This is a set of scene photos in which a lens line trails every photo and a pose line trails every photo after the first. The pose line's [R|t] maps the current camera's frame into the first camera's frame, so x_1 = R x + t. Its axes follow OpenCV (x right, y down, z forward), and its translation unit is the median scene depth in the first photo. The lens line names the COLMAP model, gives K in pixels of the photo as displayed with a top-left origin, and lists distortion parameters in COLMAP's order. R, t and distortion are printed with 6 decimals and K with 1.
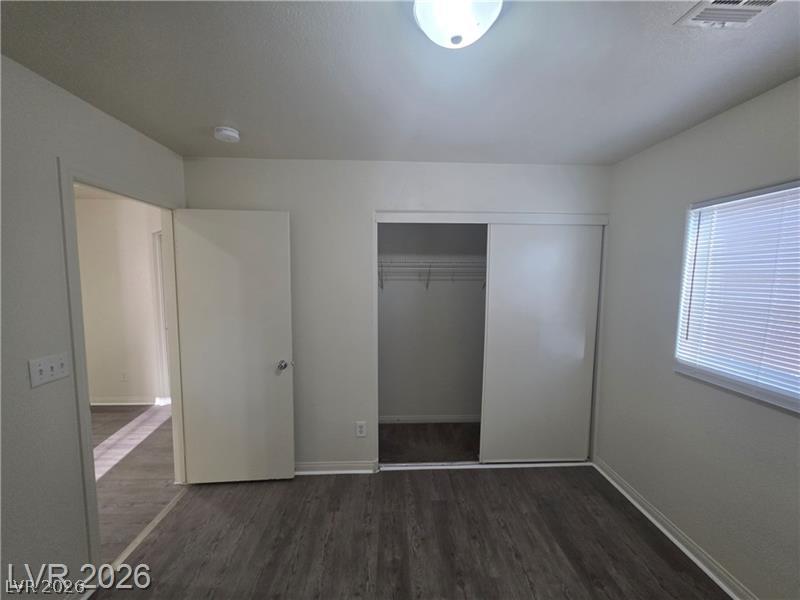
lens RADIAL K [[322.6, 0, 404.9], [0, 322.6, 301.0], [0, 0, 1]] dist [0.003244, 0.000572]
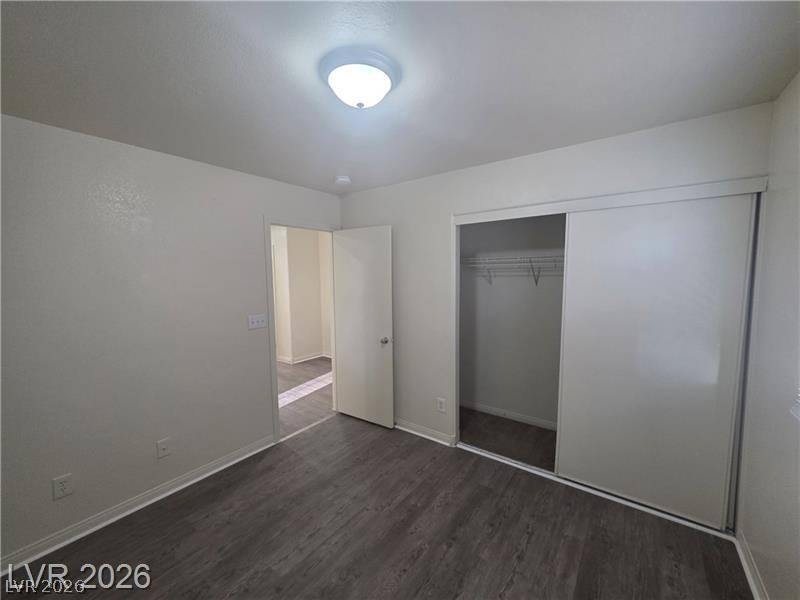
lens RADIAL K [[322.6, 0, 402.6], [0, 322.6, 299.3], [0, 0, 1]] dist [0.003244, 0.000572]
pose [[0.777009, 0.037767, -0.628356, 0.528436], [-0.035859, 0.999233, 0.015717, 0.005249], [0.628468, 0.010320, 0.777767, 0.009451]]
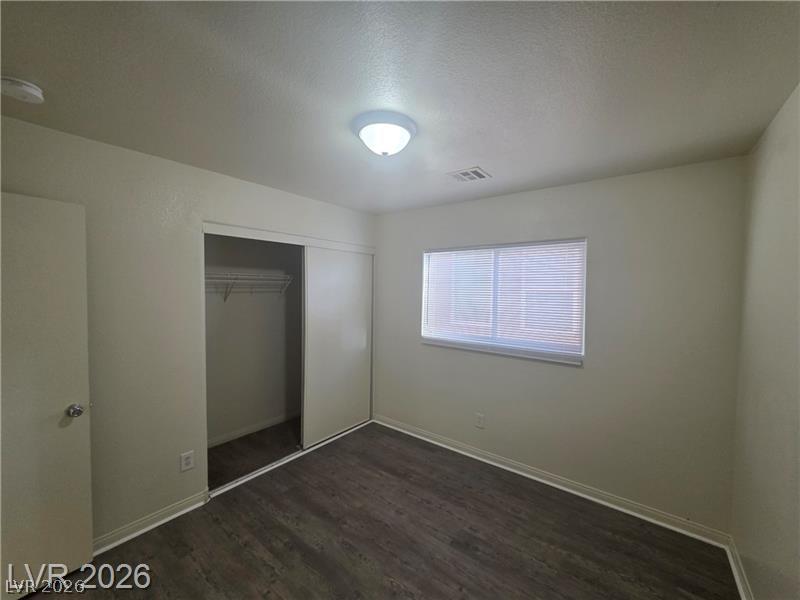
lens RADIAL K [[322.6, 0, 408.1], [0, 322.6, 299.4], [0, 0, 1]] dist [0.003244, 0.000572]
pose [[0.639102, -0.025806, 0.768689, -0.473091], [0.054257, 0.998460, -0.011591, -0.004071], [-0.767206, 0.049115, 0.639517, -0.064077]]
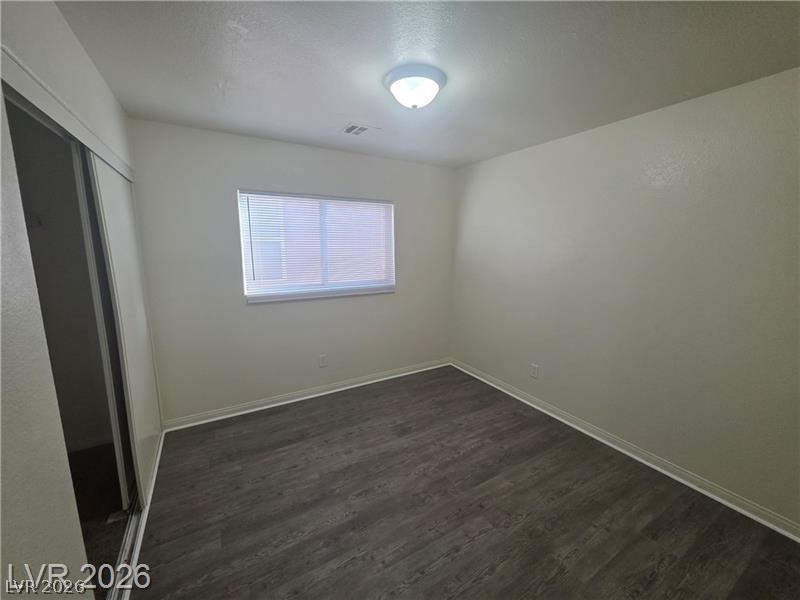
lens RADIAL K [[322.6, 0, 406.1], [0, 322.6, 295.9], [0, 0, 1]] dist [0.003244, 0.000572]
pose [[-0.477745, -0.151679, 0.865305, -0.667573], [0.064871, 0.976202, 0.206934, -0.065725], [-0.876100, 0.154995, -0.456536, 0.876387]]
